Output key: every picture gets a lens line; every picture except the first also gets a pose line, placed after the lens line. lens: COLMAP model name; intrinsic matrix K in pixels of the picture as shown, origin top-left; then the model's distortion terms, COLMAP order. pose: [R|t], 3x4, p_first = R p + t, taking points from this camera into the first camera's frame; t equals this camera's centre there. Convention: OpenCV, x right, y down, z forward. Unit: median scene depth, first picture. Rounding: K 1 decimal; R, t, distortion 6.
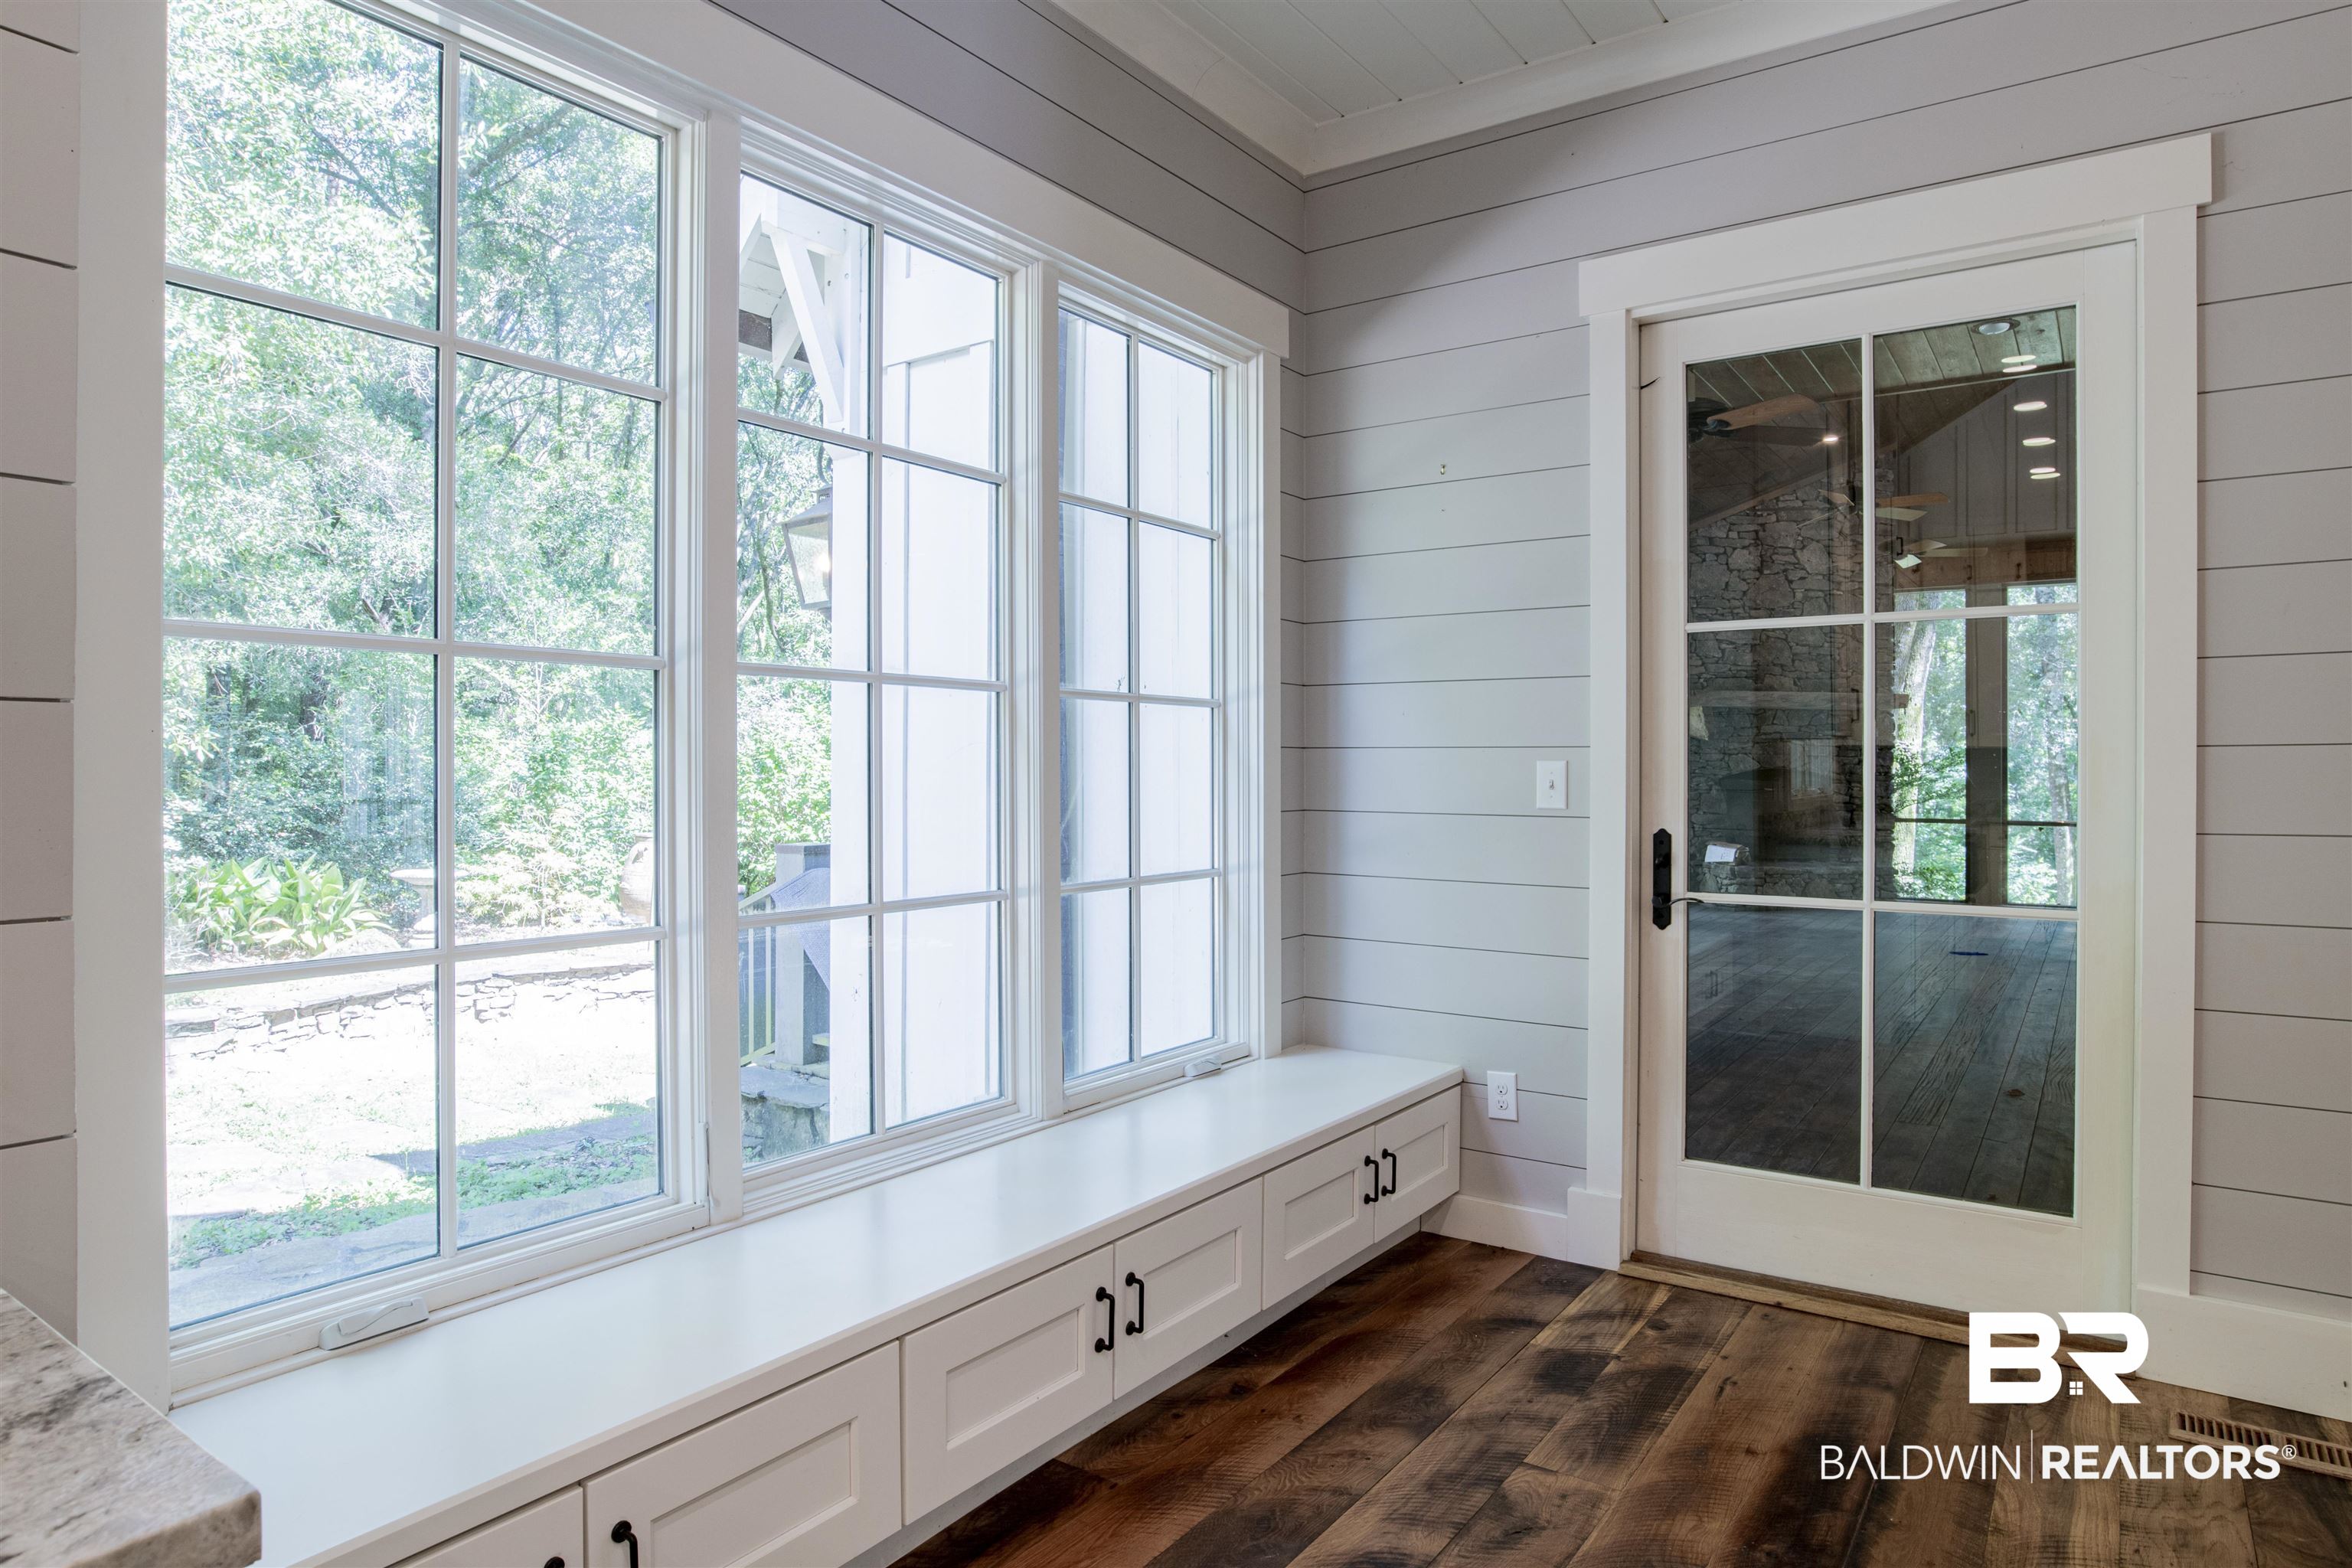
lens RADIAL K [[1350.7, 0, 1193.7], [0, 1350.7, 782.1], [0, 0, 1]] dist [-0.024734, 0.000789]
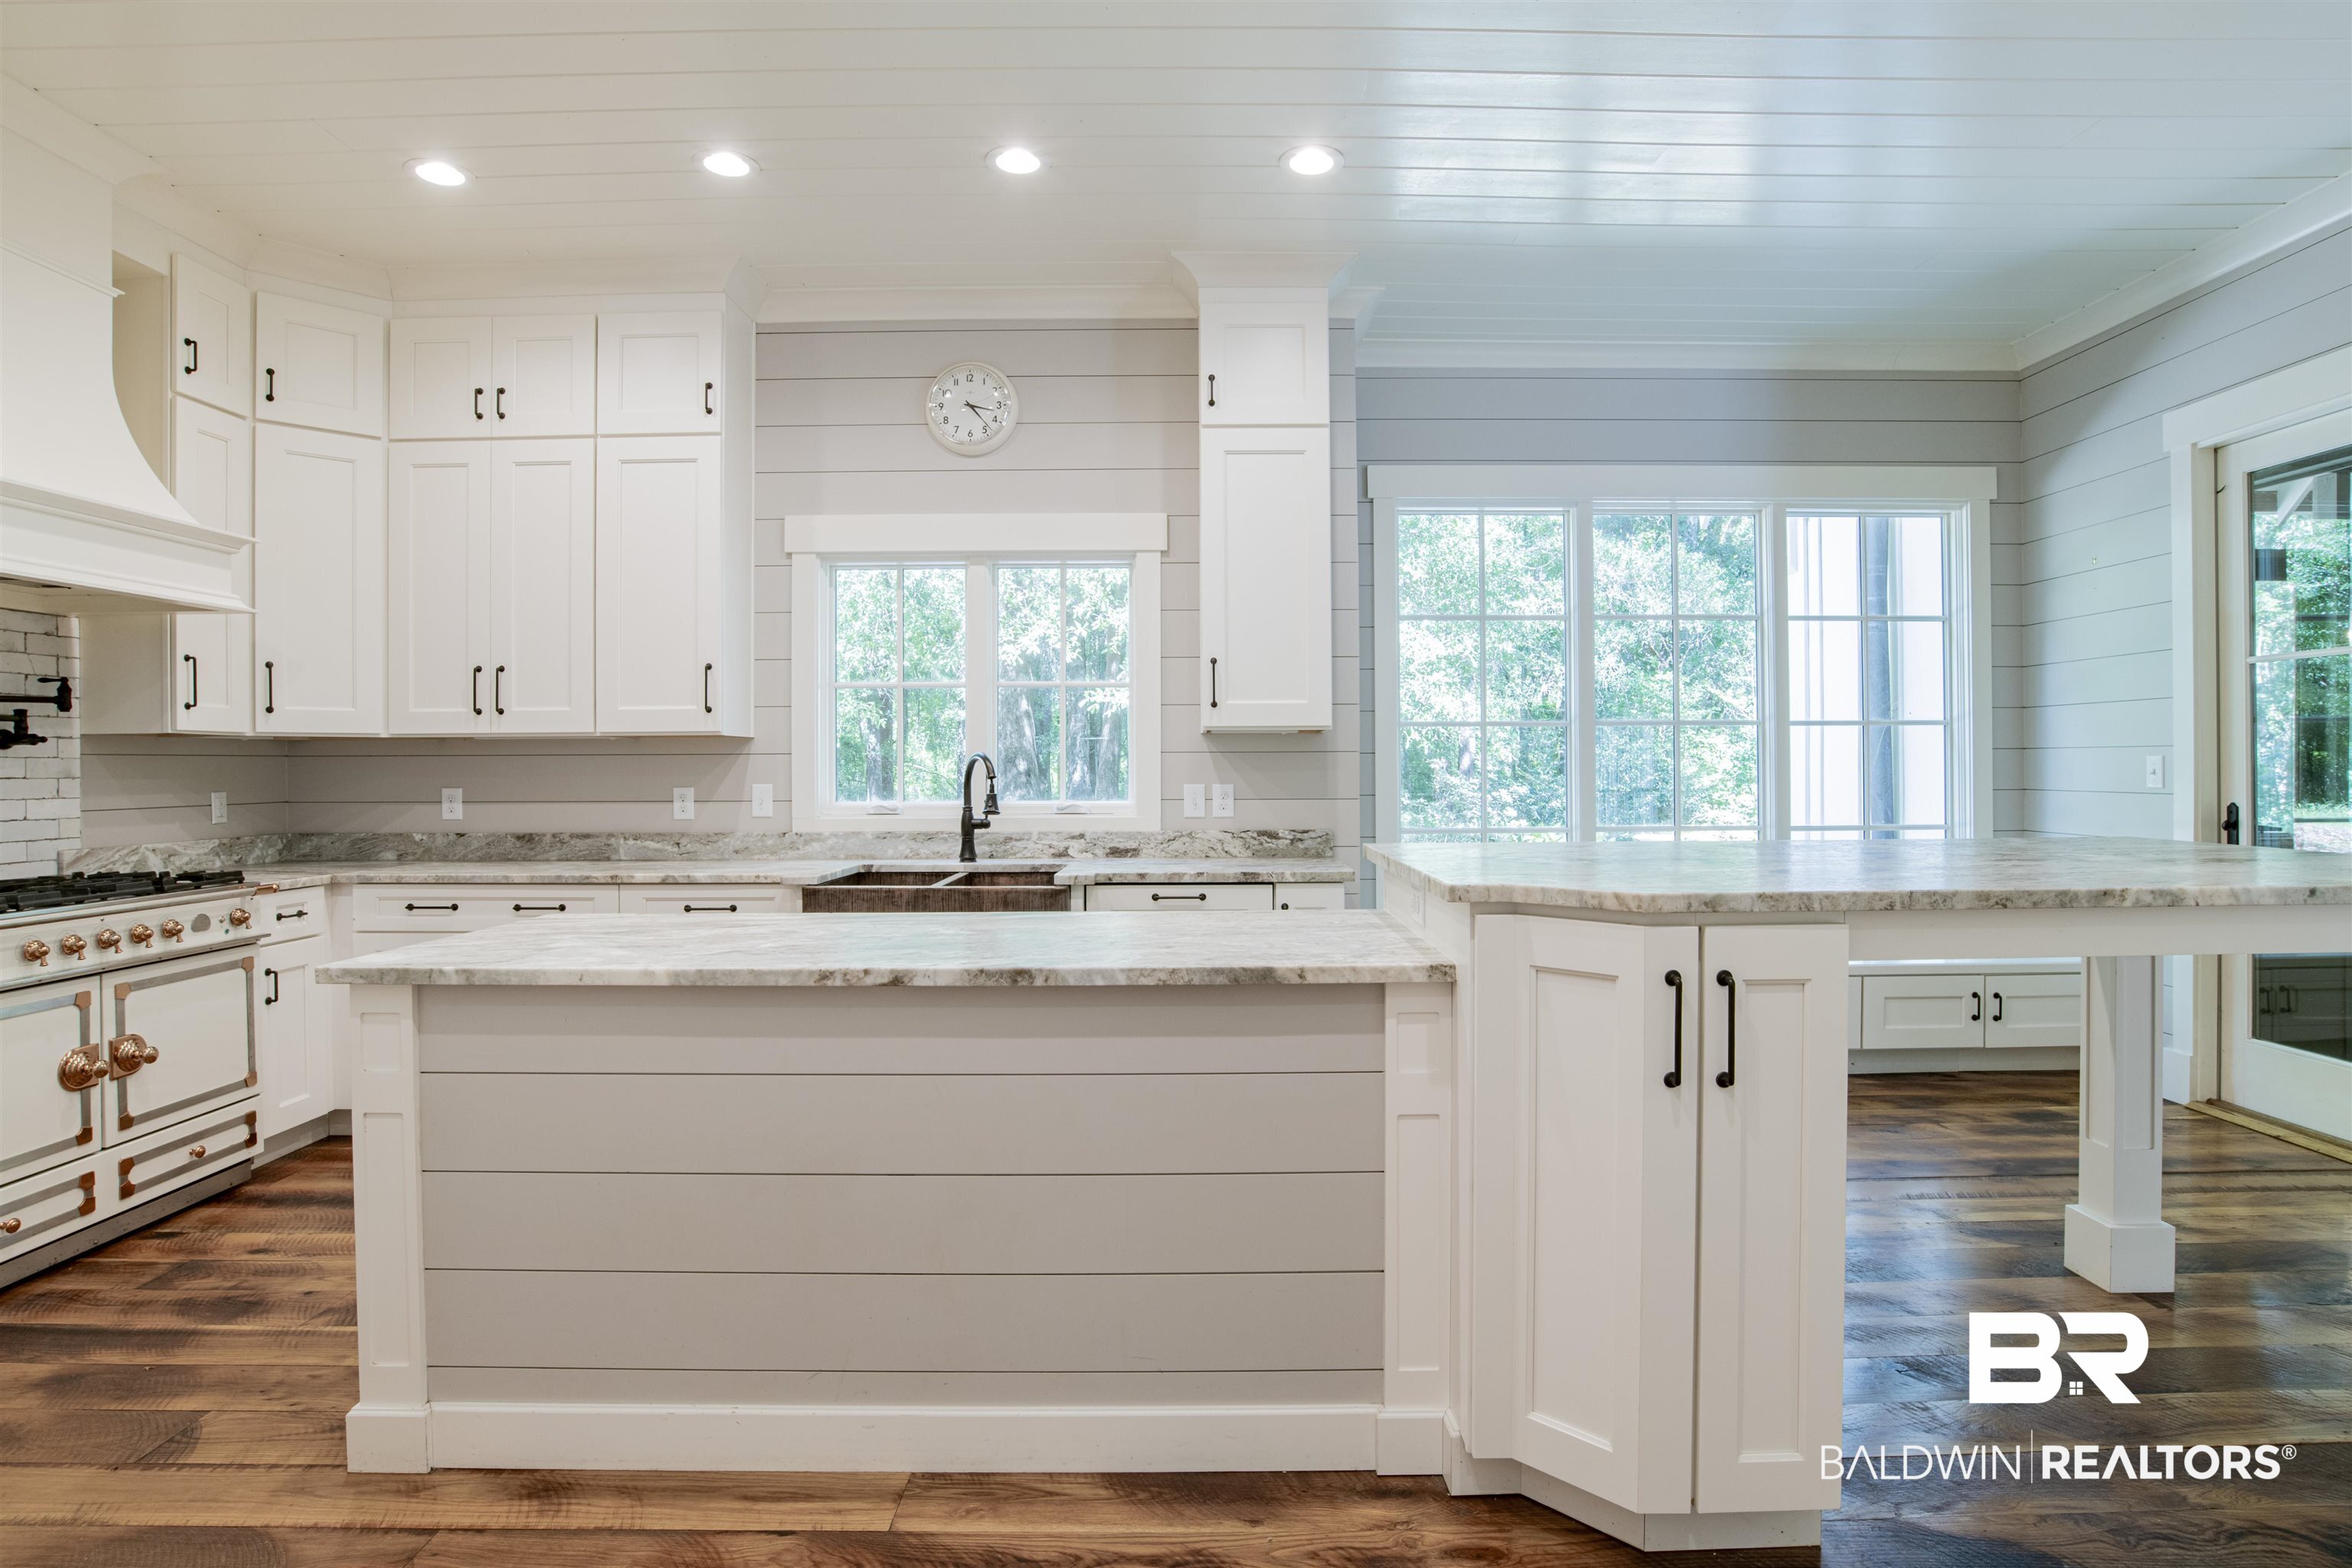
lens RADIAL K [[1254.0, 0, 1161.4], [0, 1254.0, 779.6], [0, 0, 1]] dist [-0.061762, 0.020217]
pose [[0.556308, -0.001511, -0.830975, 0.783899], [0.003791, 0.999993, 0.000720, 0.005621], [0.830968, -0.003551, 0.556309, -0.649786]]
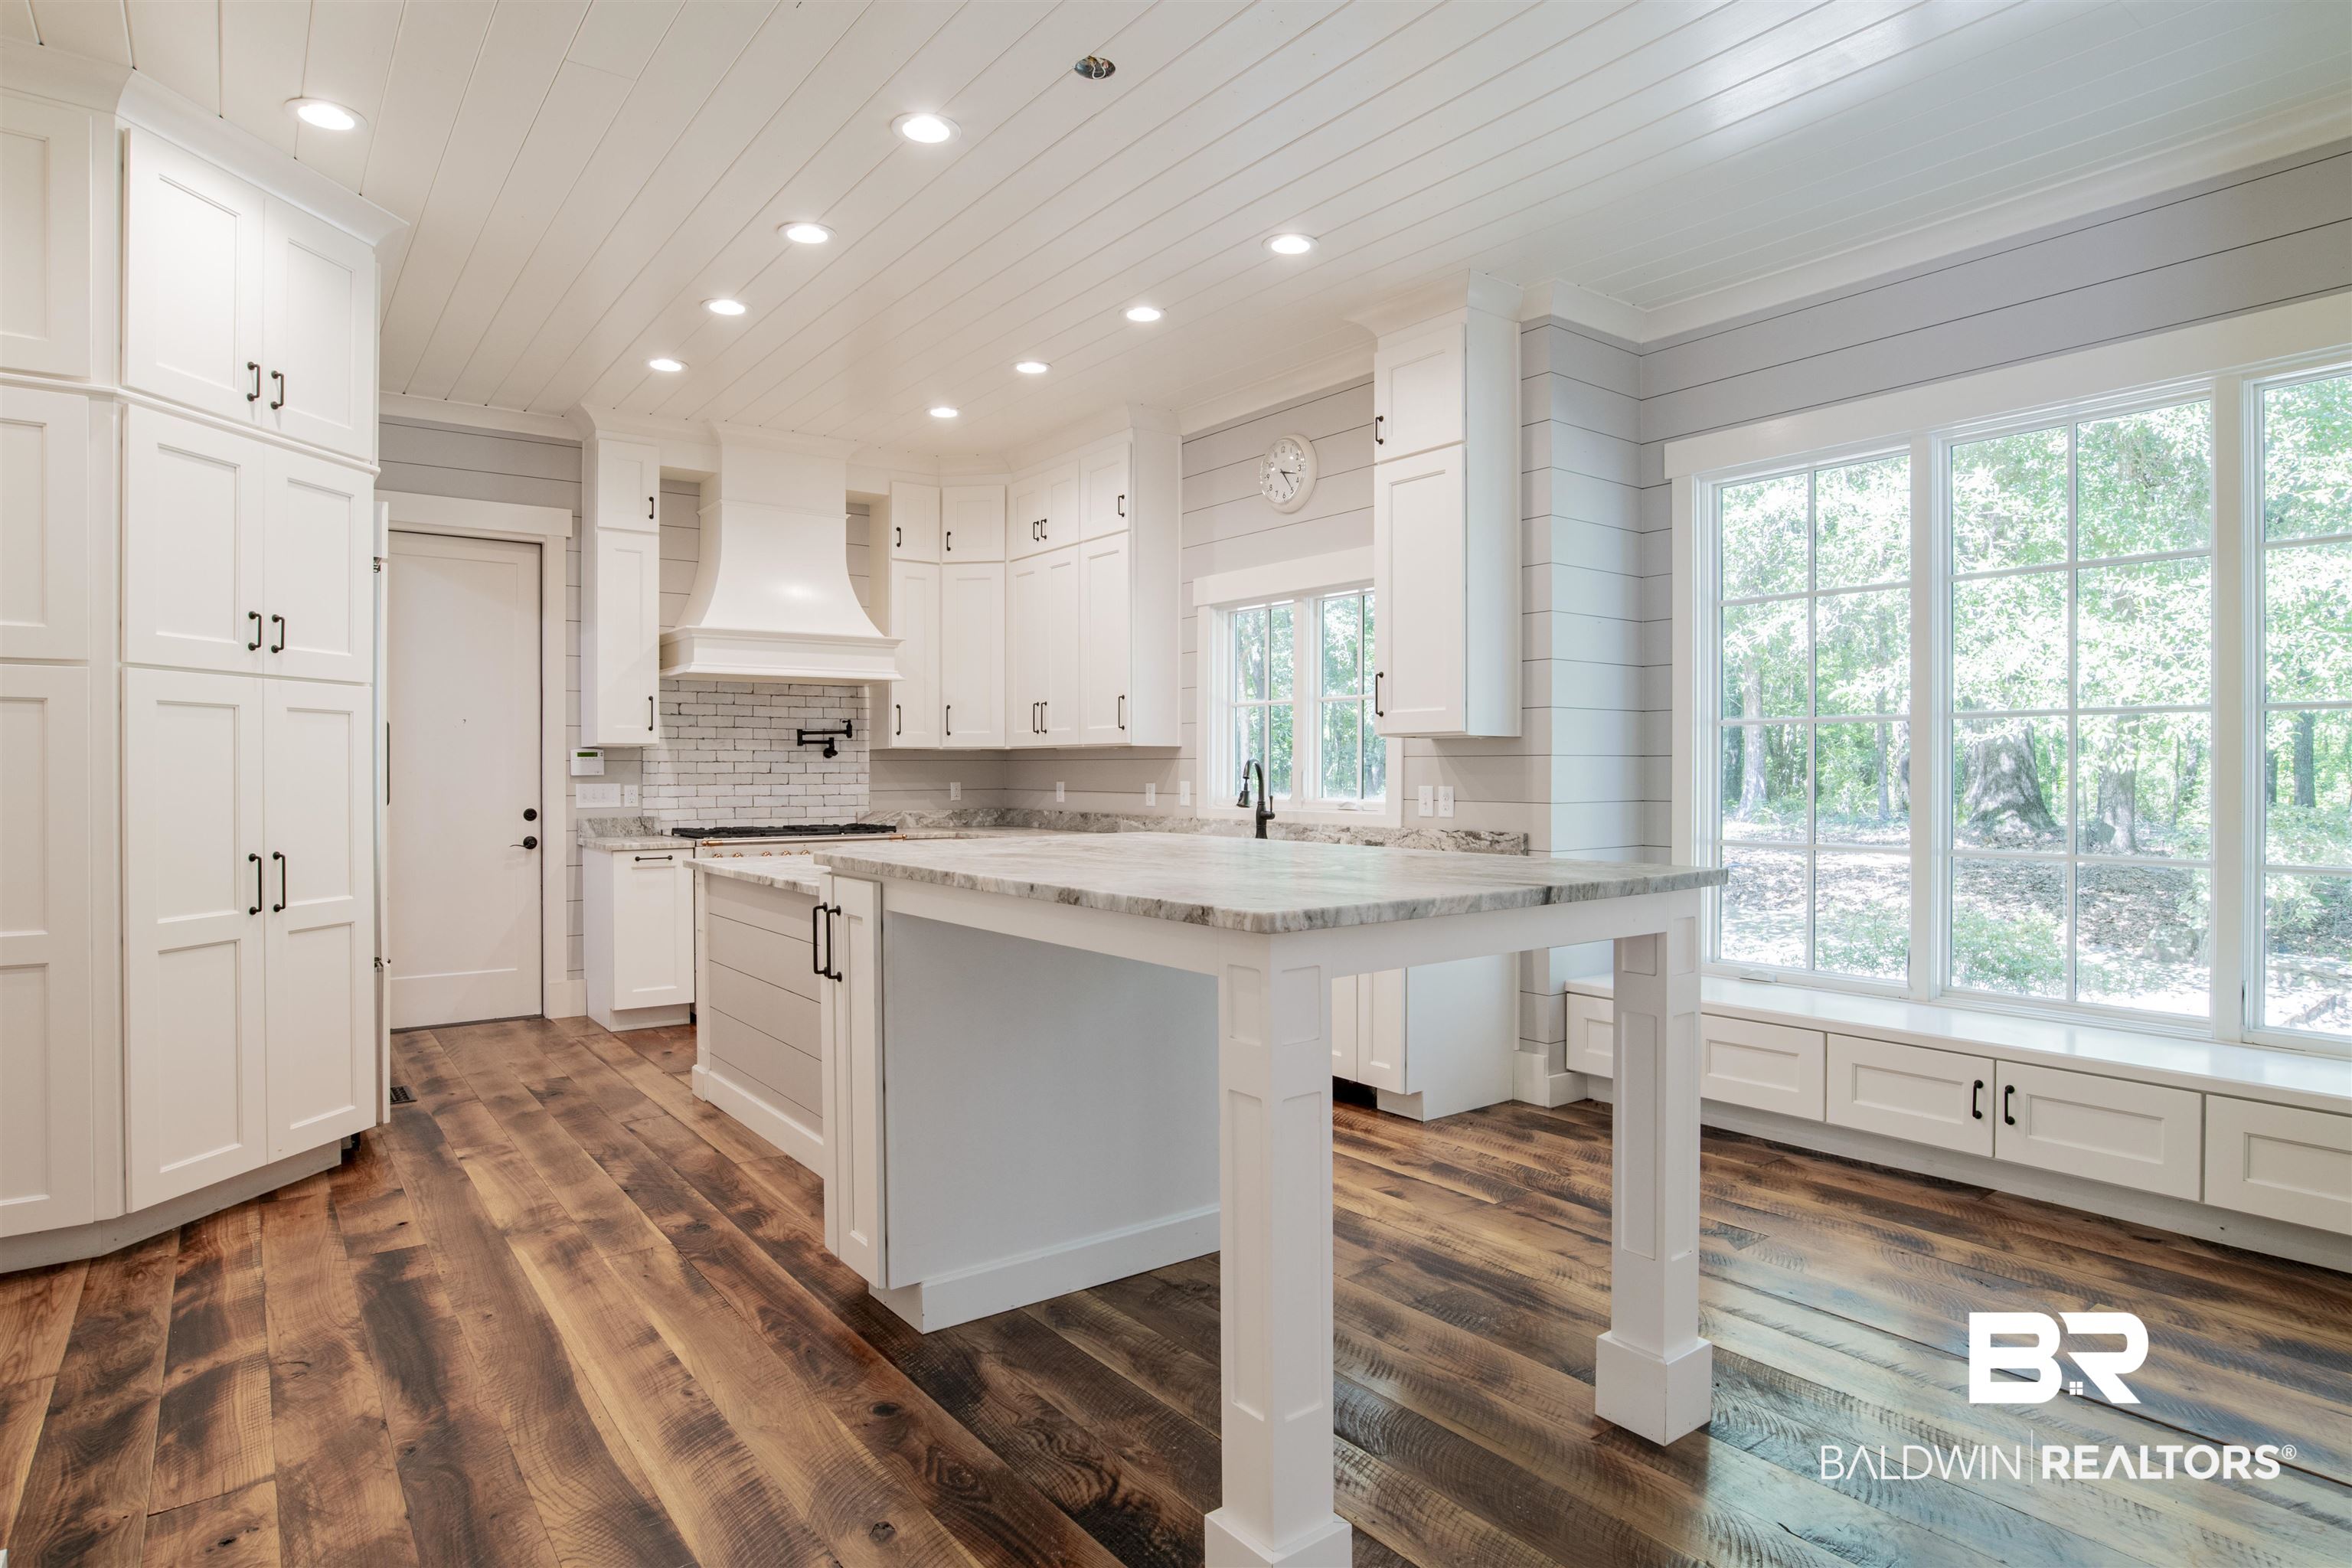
lens RADIAL K [[1307.9, 0, 1106.3], [0, 1307.9, 781.7], [0, 0, 1]] dist [-0.038064, 0.007128]
pose [[-0.365442, 0.003944, -0.930826, 1.261788], [-0.005810, 0.999962, 0.006518, -0.001542], [0.930816, 0.007790, -0.365405, 0.397743]]
